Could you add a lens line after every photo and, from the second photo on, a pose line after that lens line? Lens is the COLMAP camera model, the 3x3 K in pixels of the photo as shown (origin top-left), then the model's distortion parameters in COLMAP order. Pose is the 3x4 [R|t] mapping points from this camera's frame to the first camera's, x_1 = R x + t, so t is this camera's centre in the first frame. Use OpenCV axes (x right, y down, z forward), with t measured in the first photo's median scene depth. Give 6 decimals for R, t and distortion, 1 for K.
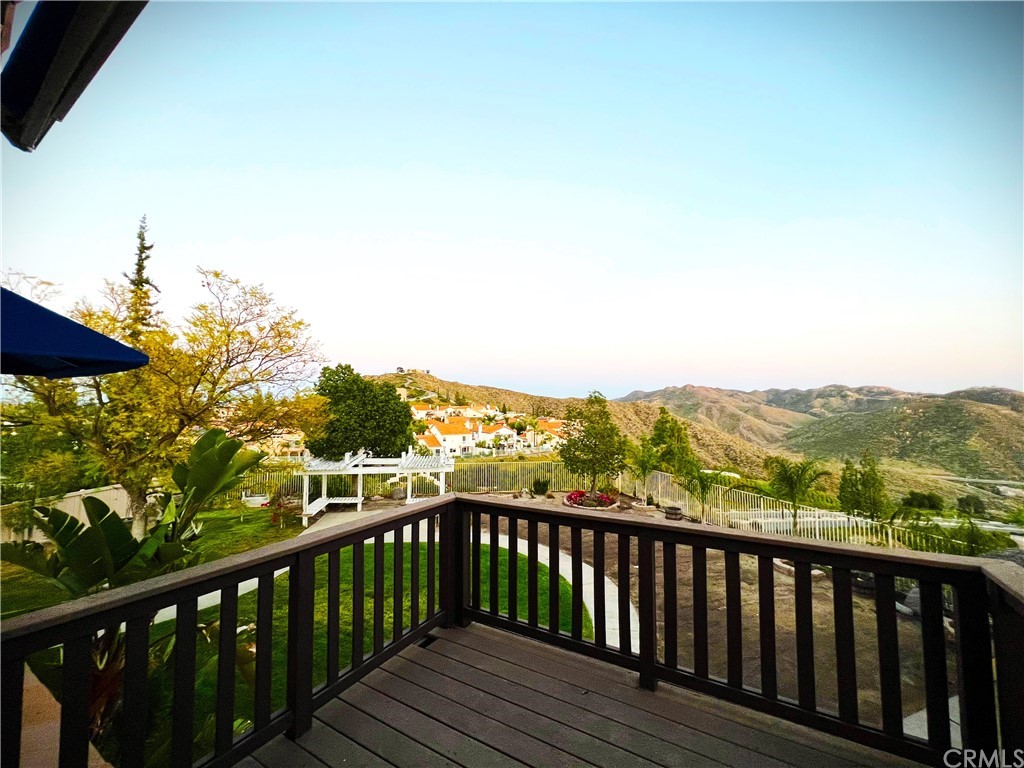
lens RADIAL K [[406.1, 0, 512.0], [0, 406.1, 384.0], [0, 0, 1]] dist [-0.000980, -0.000122]
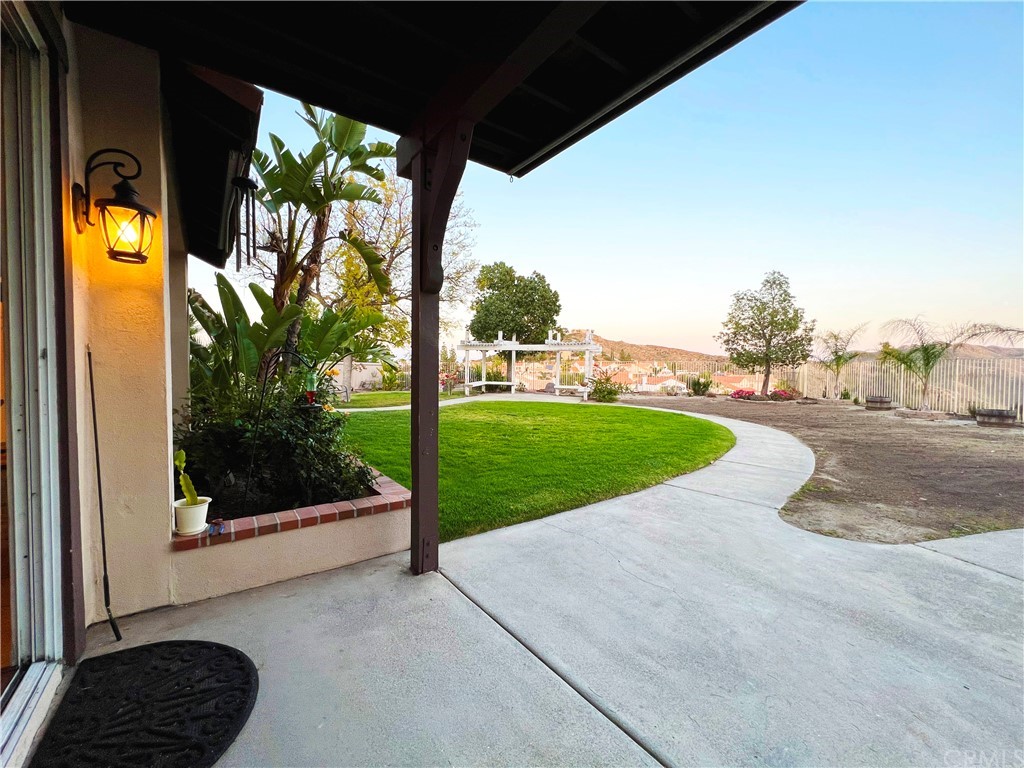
lens RADIAL K [[406.1, 0, 512.0], [0, 406.1, 384.0], [0, 0, 1]] dist [-0.000980, -0.000122]
pose [[0.920260, 0.018684, -0.390860, 0.042940], [0.015047, 0.996431, 0.083058, 0.179141], [0.391017, -0.082316, 0.916695, 0.000448]]
